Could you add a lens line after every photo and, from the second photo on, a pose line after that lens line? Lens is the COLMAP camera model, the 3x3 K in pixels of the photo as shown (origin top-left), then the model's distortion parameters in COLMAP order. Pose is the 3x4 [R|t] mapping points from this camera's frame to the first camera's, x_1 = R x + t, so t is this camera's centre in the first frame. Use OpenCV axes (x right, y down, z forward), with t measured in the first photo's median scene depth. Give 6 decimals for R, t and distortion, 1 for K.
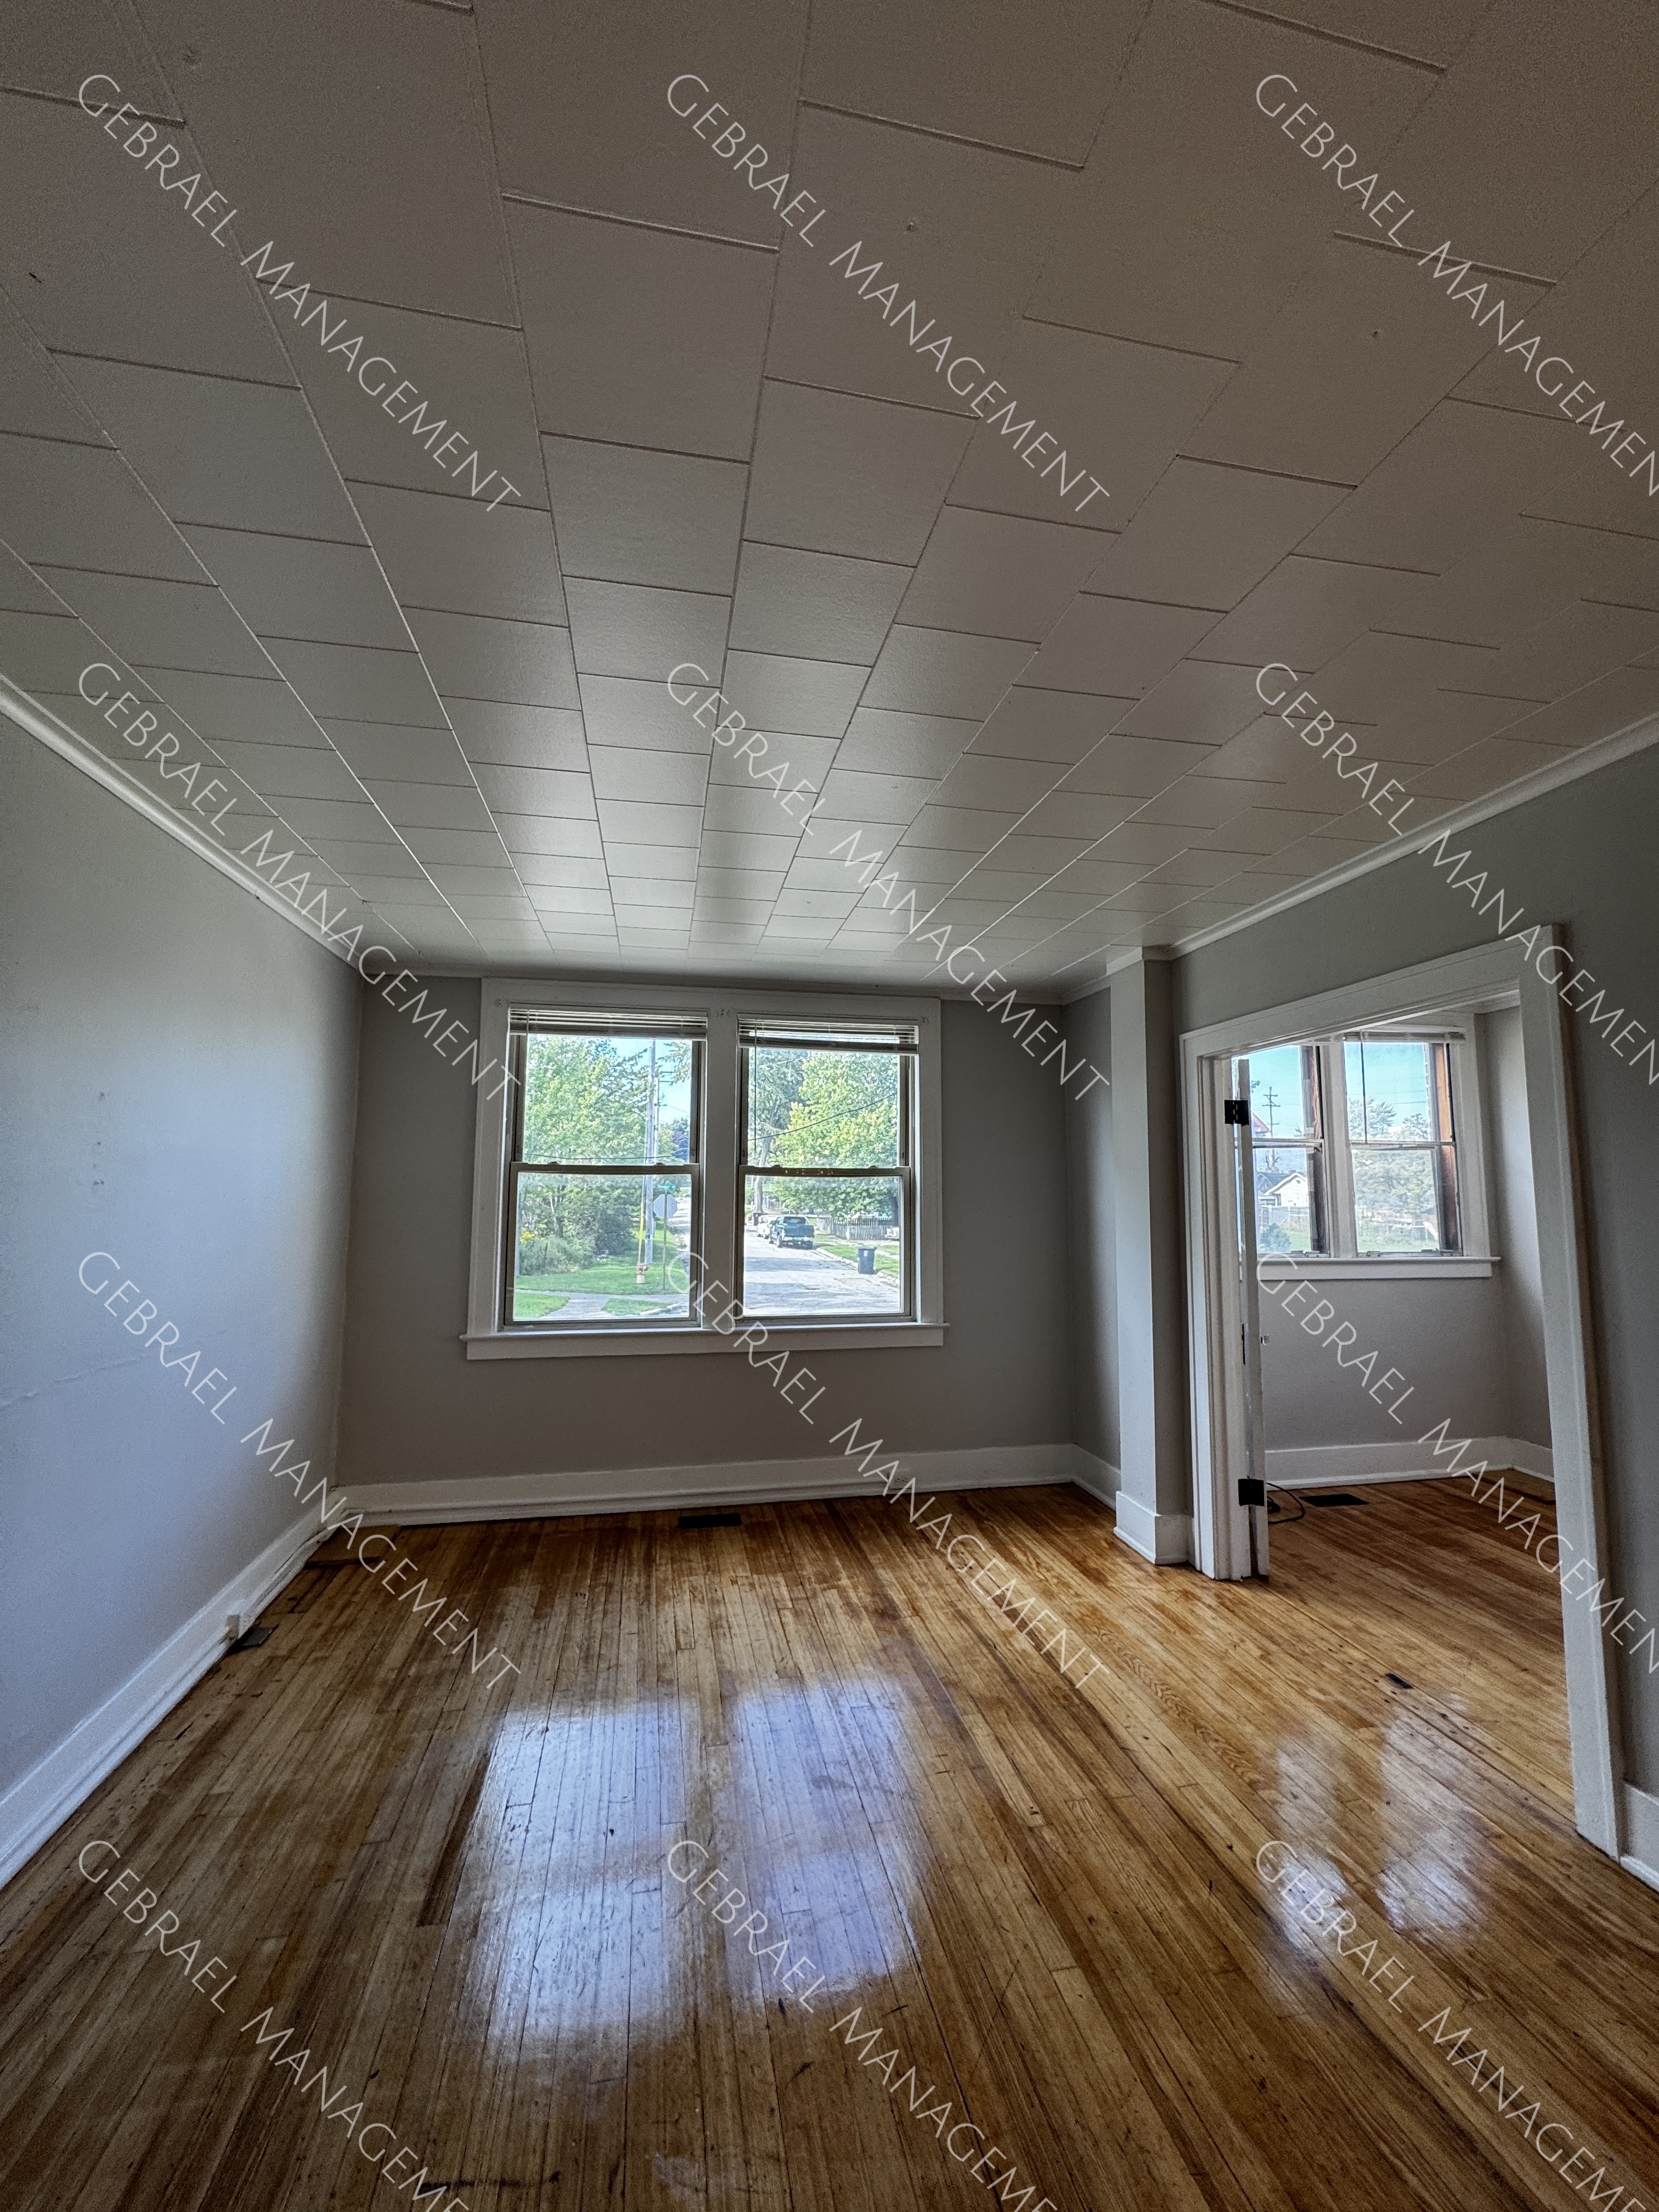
lens RADIAL K [[881.2, 0, 829.5], [0, 881.2, 1106.0], [0, 0, 1]] dist [-0.002757, 0.000437]
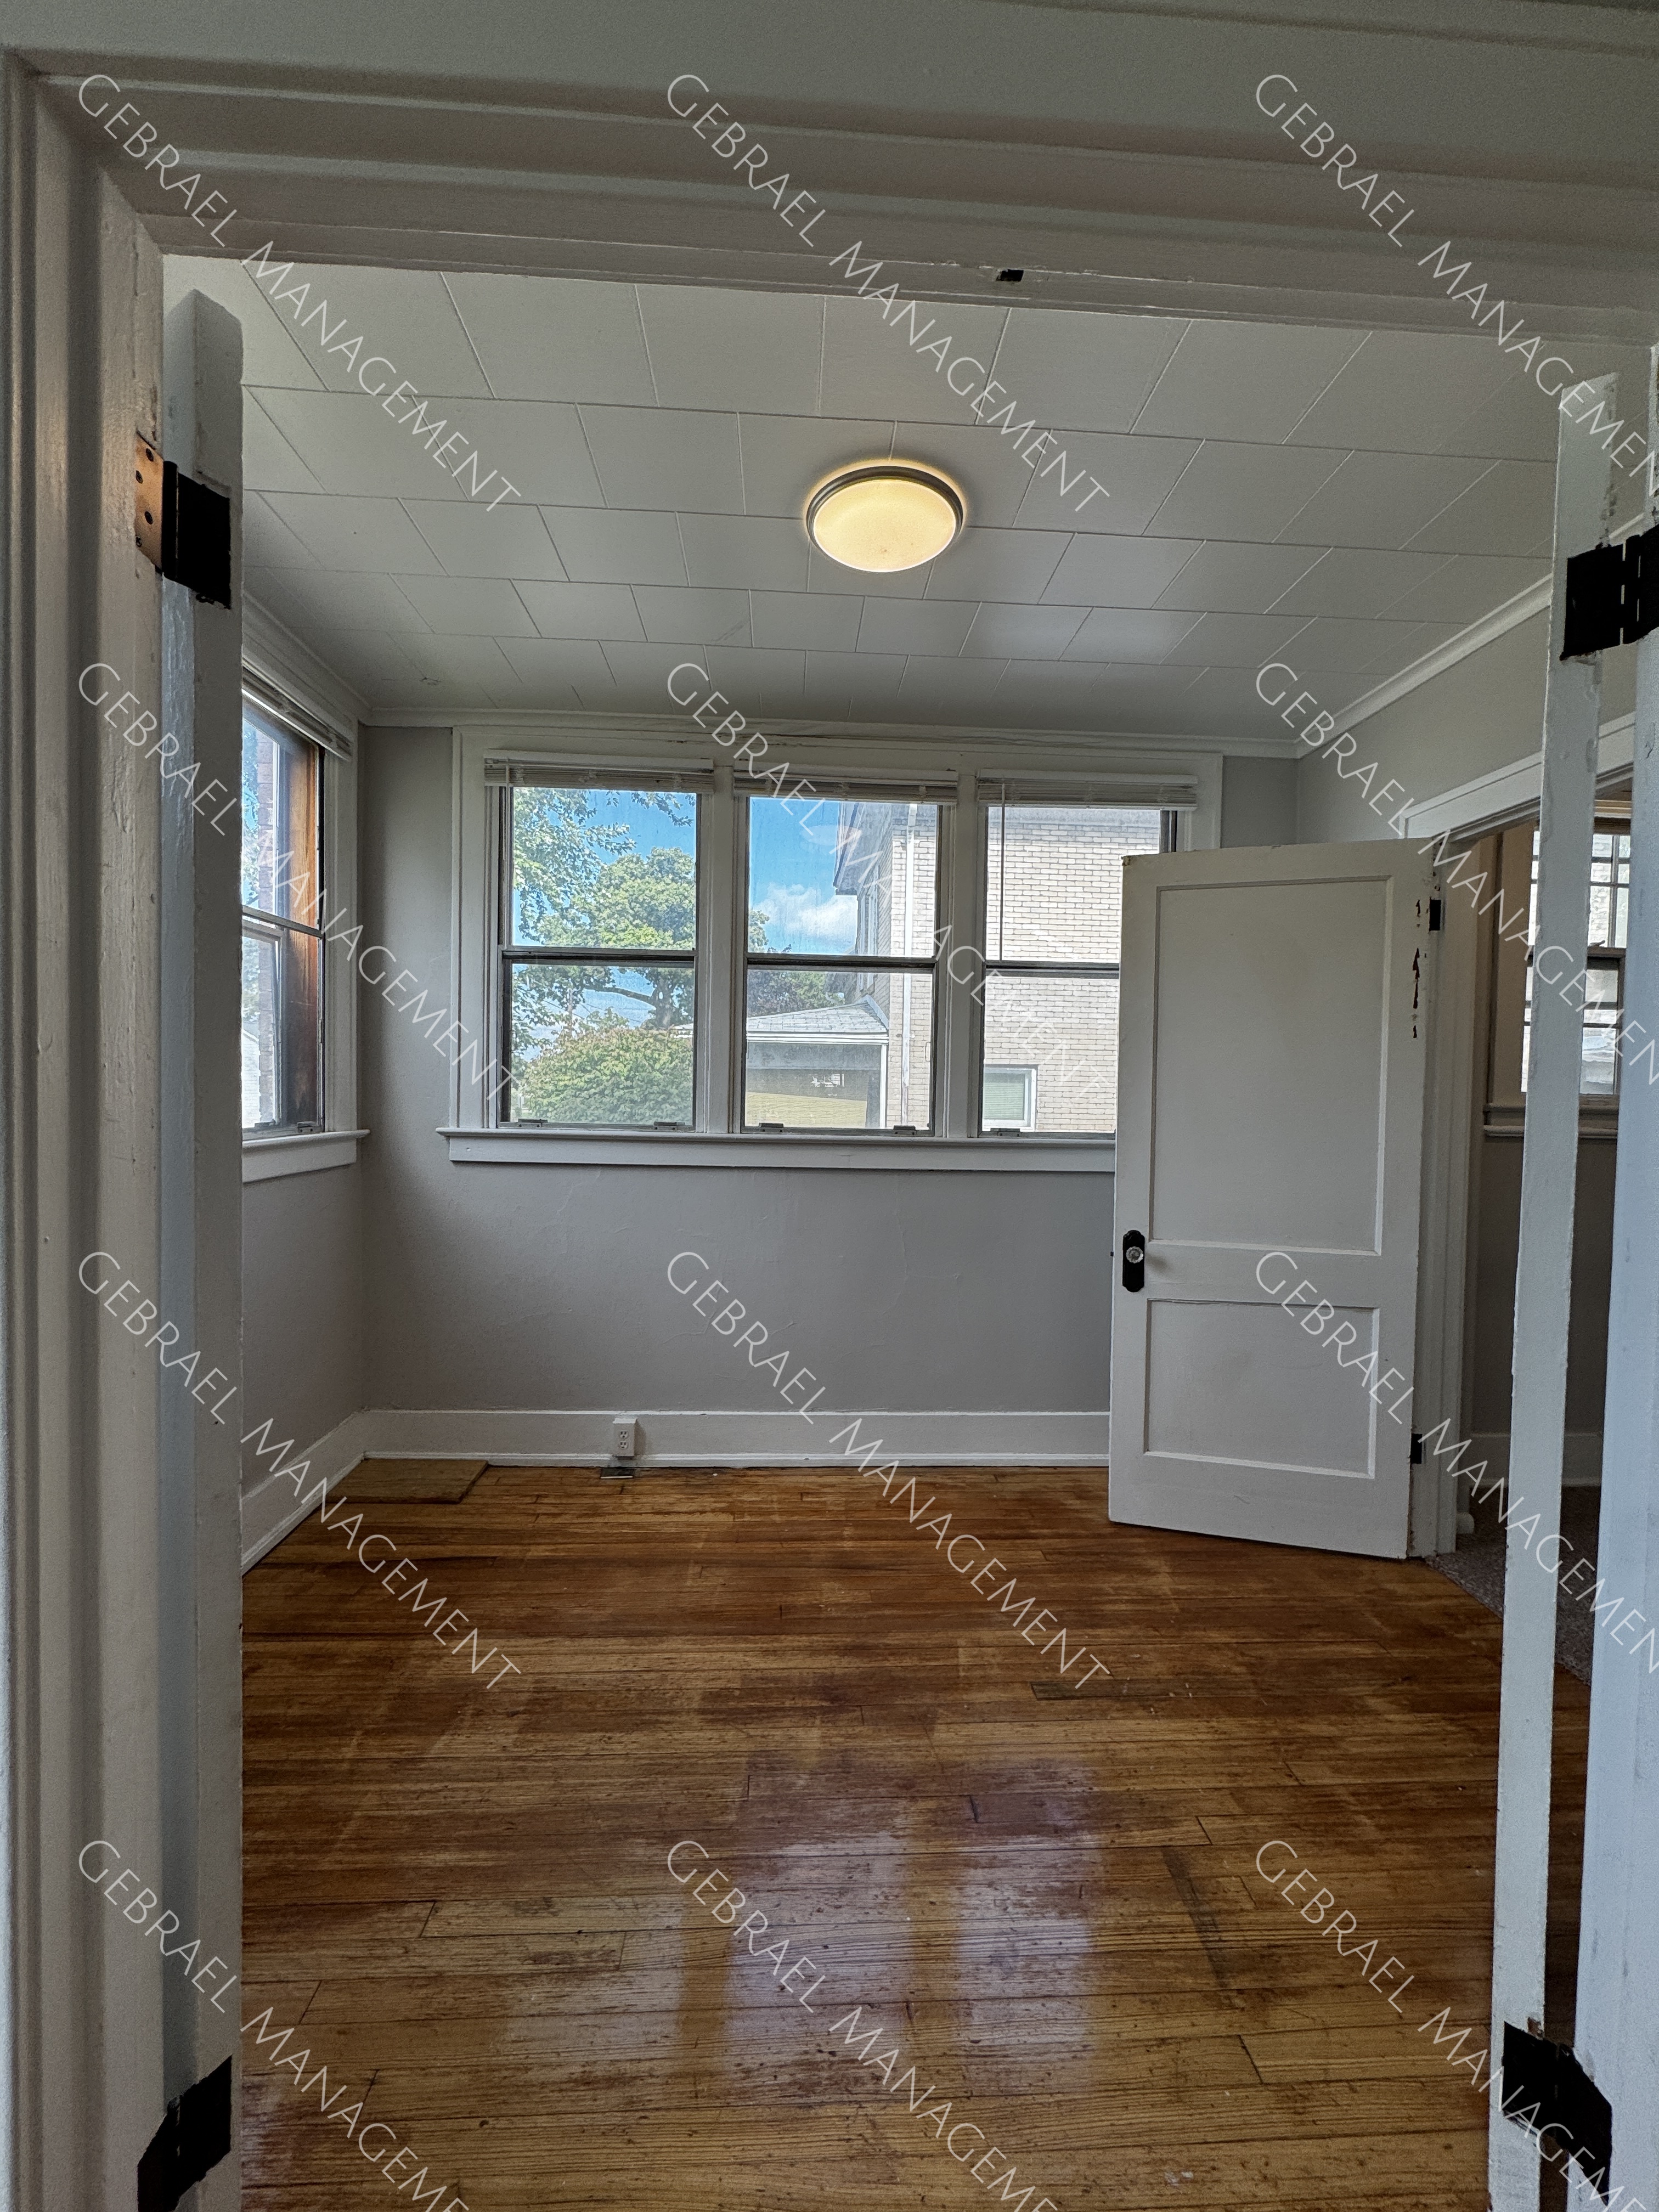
lens RADIAL K [[881.2, 0, 829.5], [0, 881.2, 1106.0], [0, 0, 1]] dist [-0.002757, 0.000437]
pose [[0.142560, -0.029774, 0.989338, 0.262976], [-0.111506, 0.992701, 0.045943, 0.120173], [-0.983485, -0.116867, 0.138200, 0.781712]]
